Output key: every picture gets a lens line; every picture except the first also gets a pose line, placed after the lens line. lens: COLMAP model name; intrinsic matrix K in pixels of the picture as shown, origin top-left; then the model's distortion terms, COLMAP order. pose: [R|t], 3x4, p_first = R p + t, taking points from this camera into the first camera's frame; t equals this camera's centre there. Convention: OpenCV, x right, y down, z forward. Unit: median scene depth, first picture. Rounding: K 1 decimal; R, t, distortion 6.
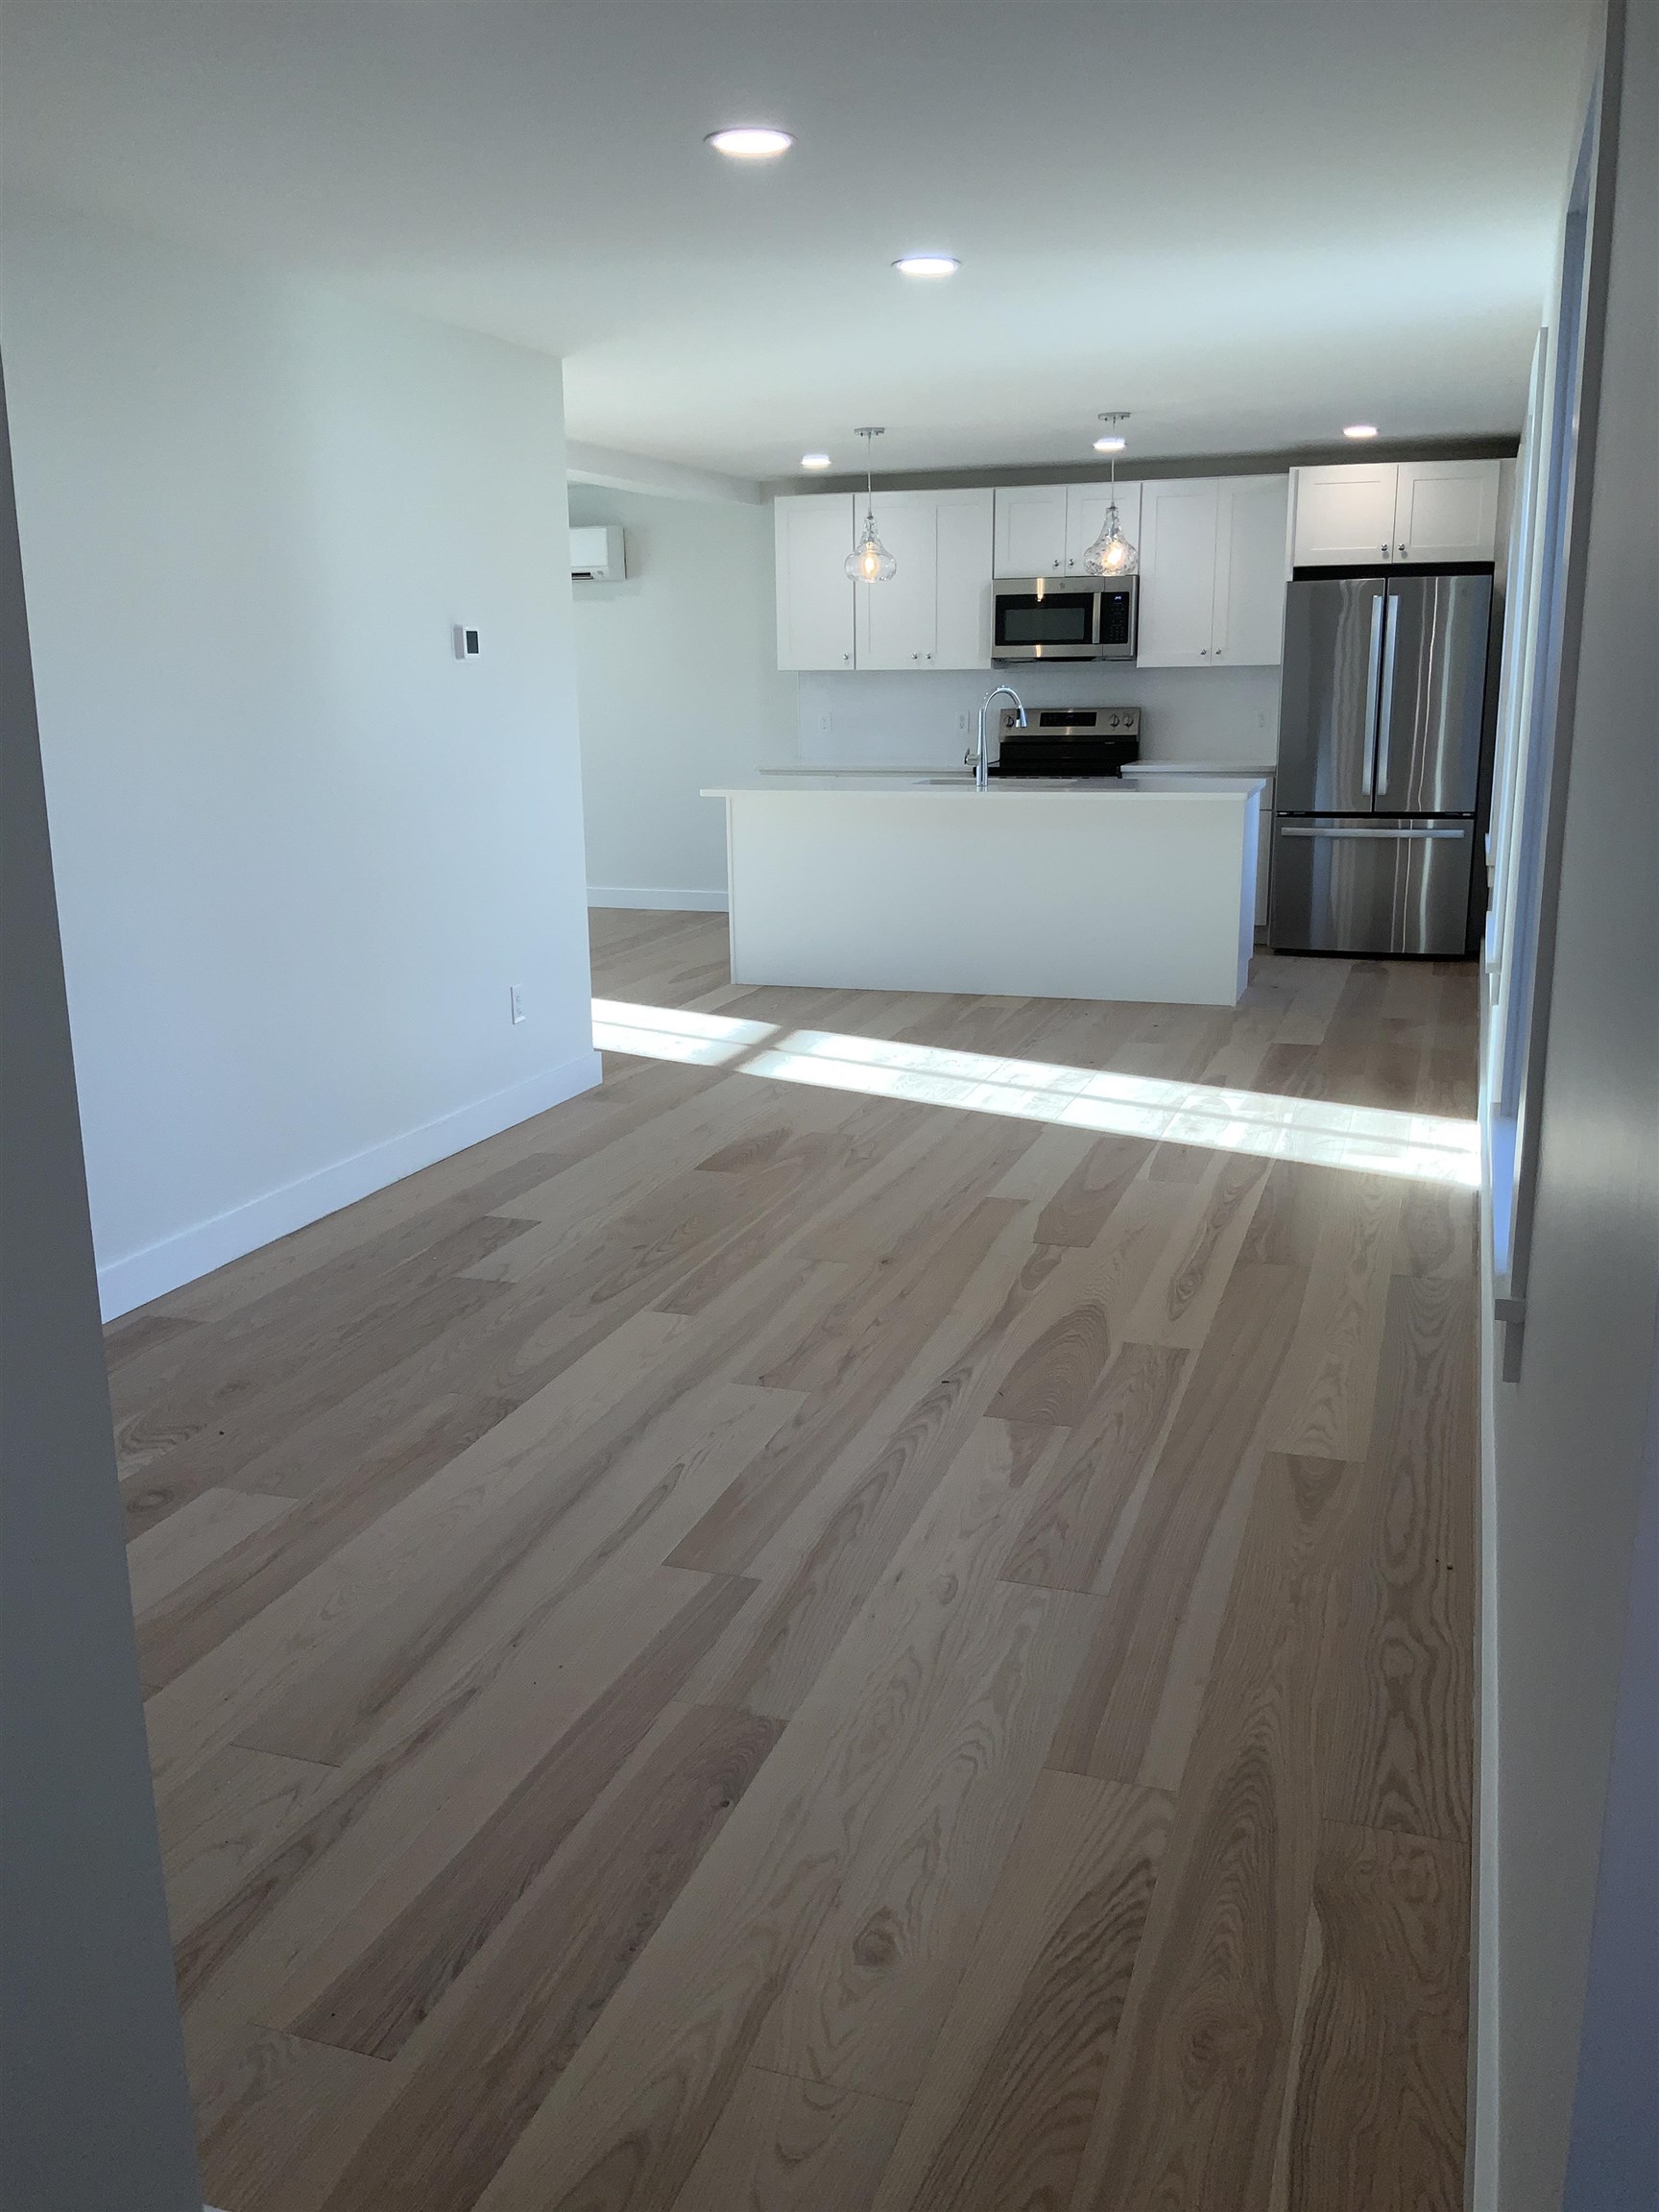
lens RADIAL K [[1842.4, 0, 823.0], [0, 1842.4, 1118.6], [0, 0, 1]] dist [0.057147, -0.093707]
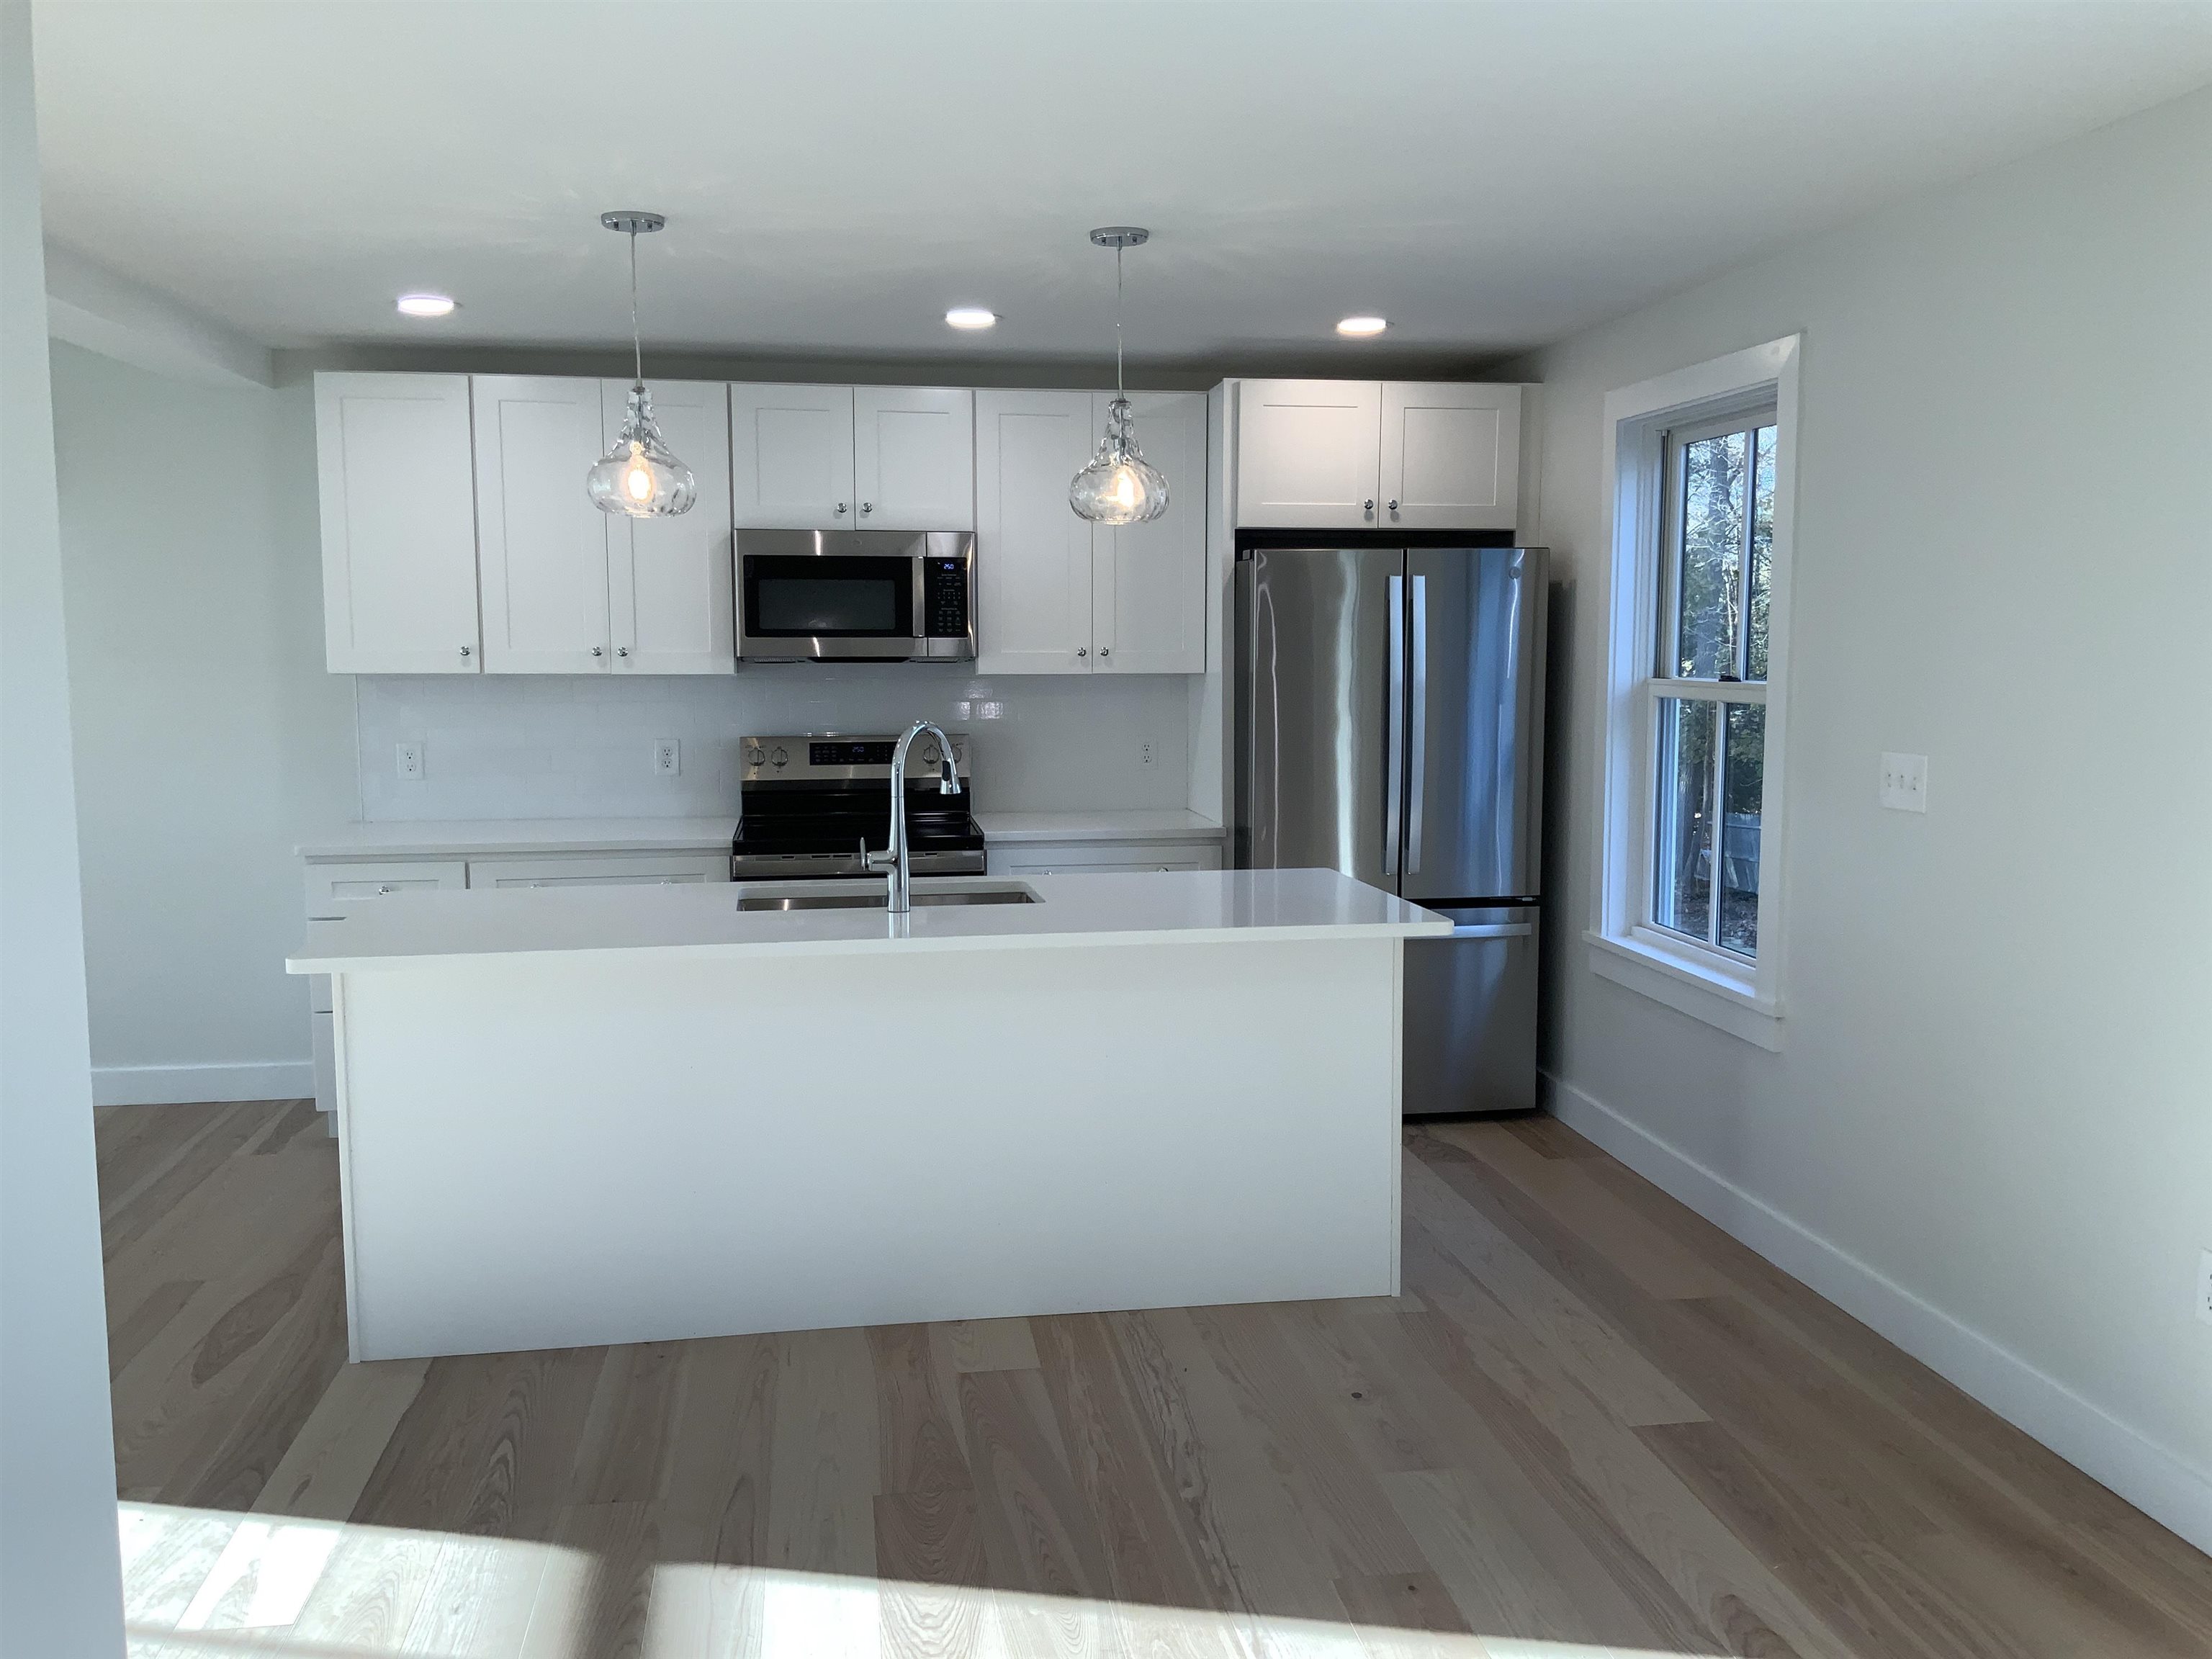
lens RADIAL K [[1842.4, 0, 1115.0], [0, 1842.4, 817.9], [0, 0, 1]] dist [0.057147, -0.093707]
pose [[0.888367, -0.034529, 0.457833, -0.077321], [0.099774, 0.987857, -0.119098, -0.117770], [-0.448161, 0.151482, 0.881025, 0.439718]]
